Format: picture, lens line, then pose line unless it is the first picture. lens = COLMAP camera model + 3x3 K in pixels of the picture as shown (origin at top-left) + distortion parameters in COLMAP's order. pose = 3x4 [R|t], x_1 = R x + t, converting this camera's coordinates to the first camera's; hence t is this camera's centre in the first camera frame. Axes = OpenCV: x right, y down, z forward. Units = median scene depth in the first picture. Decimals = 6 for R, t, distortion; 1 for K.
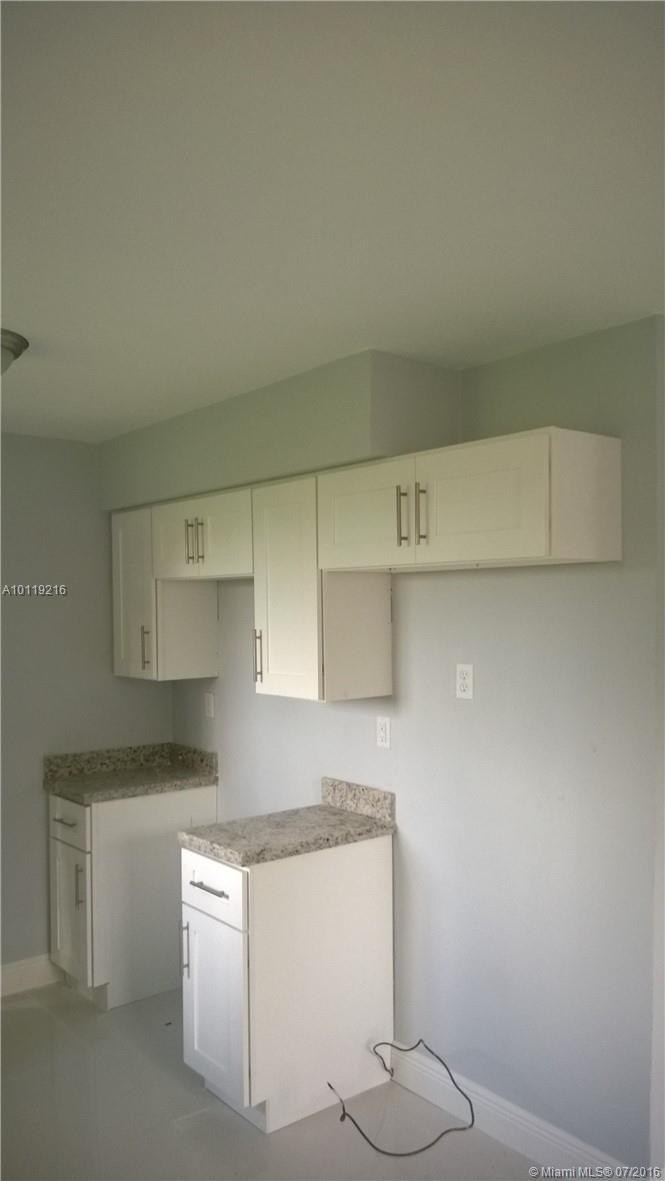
lens RADIAL K [[906.6, 0, 332.5], [0, 906.6, 609.5], [0, 0, 1]] dist [0.048813, -0.135740]
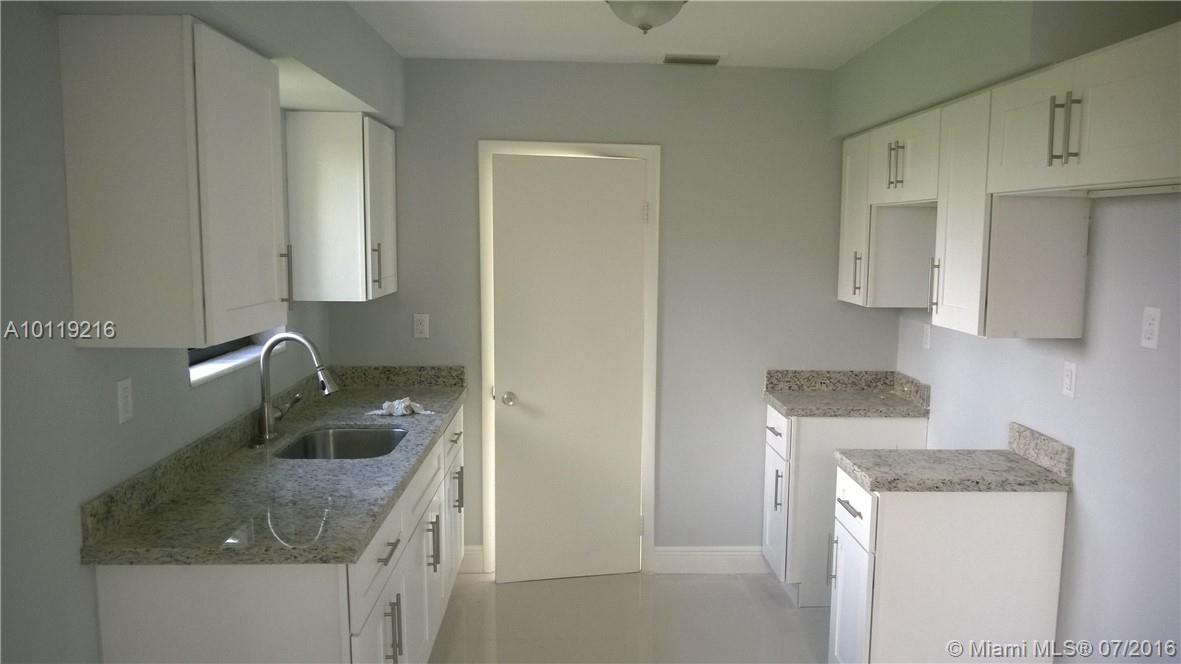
lens RADIAL K [[906.6, 0, 614.7], [0, 906.6, 331.3], [0, 0, 1]] dist [0.048813, -0.135740]
pose [[0.815827, 0.084119, -0.572146, 0.200995], [-0.025842, 0.993679, 0.109247, 0.003121], [0.577719, -0.074341, 0.812844, 0.023532]]
